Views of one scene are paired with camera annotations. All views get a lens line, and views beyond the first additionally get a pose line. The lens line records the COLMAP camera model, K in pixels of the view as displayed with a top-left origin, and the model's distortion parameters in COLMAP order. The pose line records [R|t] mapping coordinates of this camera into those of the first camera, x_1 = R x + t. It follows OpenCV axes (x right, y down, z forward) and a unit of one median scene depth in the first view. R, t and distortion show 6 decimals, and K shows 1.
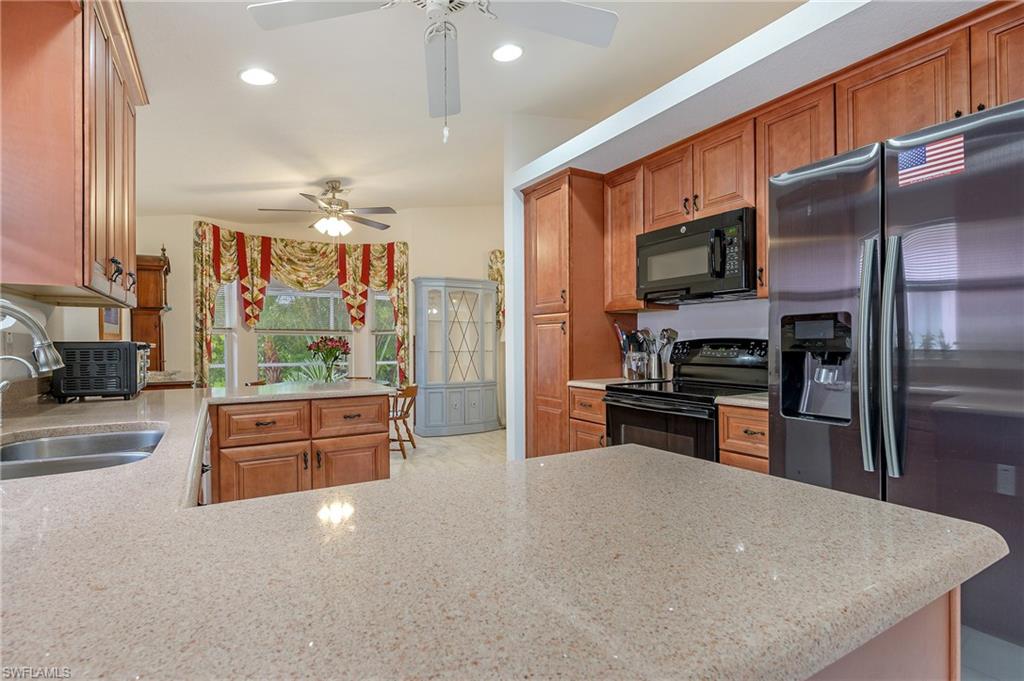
lens RADIAL K [[512.5, 0, 514.0], [0, 512.5, 345.8], [0, 0, 1]] dist [0.000789, -0.000150]
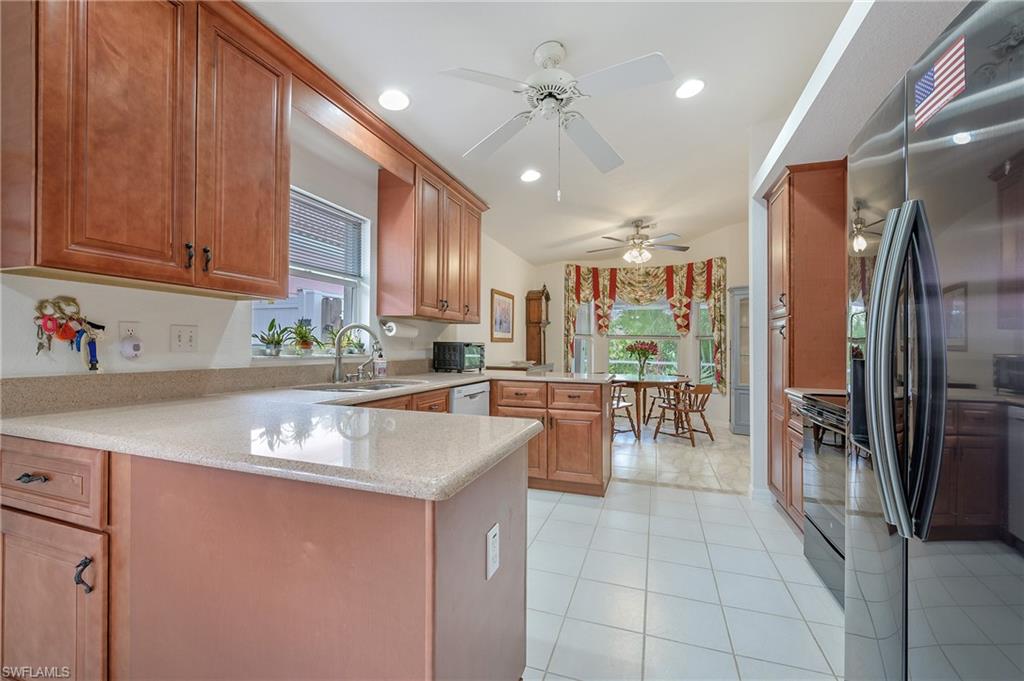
lens RADIAL K [[437.1, 0, 521.1], [0, 437.1, 346.1], [0, 0, 1]] dist [-0.001811, -0.000309]
pose [[0.639617, 0.015638, -0.768535, 0.374267], [-0.021580, 0.999764, 0.002383, -0.001057], [0.768391, 0.015061, 0.639804, 0.085243]]
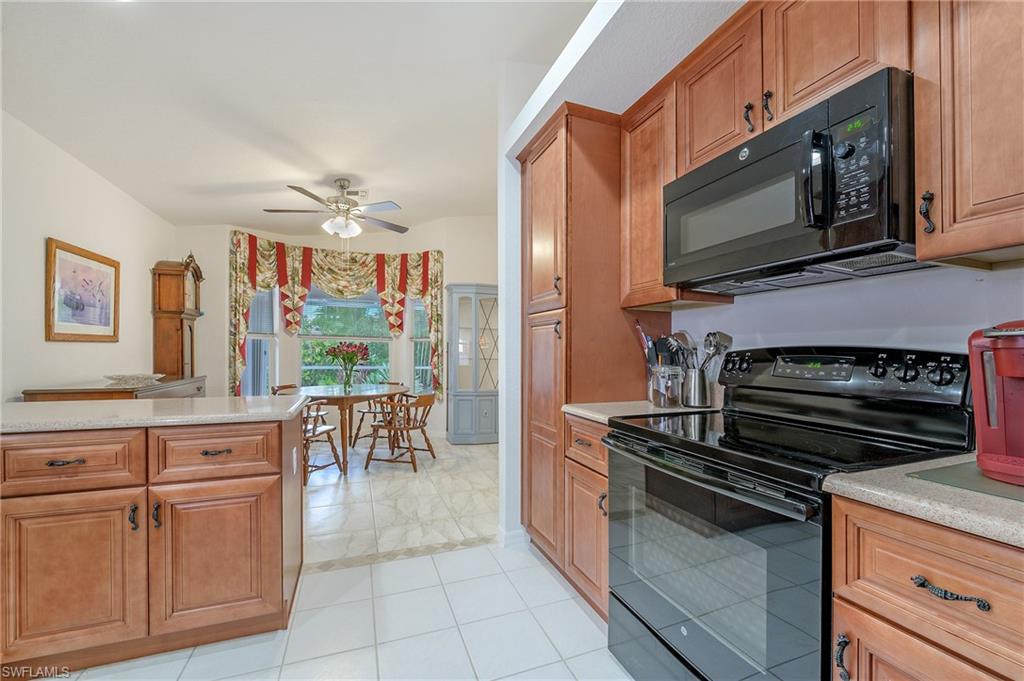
lens RADIAL K [[397.6, 0, 509.6], [0, 397.6, 347.3], [0, 0, 1]] dist [-0.001638, -0.000234]
pose [[0.979703, 0.012022, -0.200095, 0.128662], [-0.015283, 0.999774, -0.014757, -0.001192], [0.199873, 0.017516, 0.979665, 0.402285]]
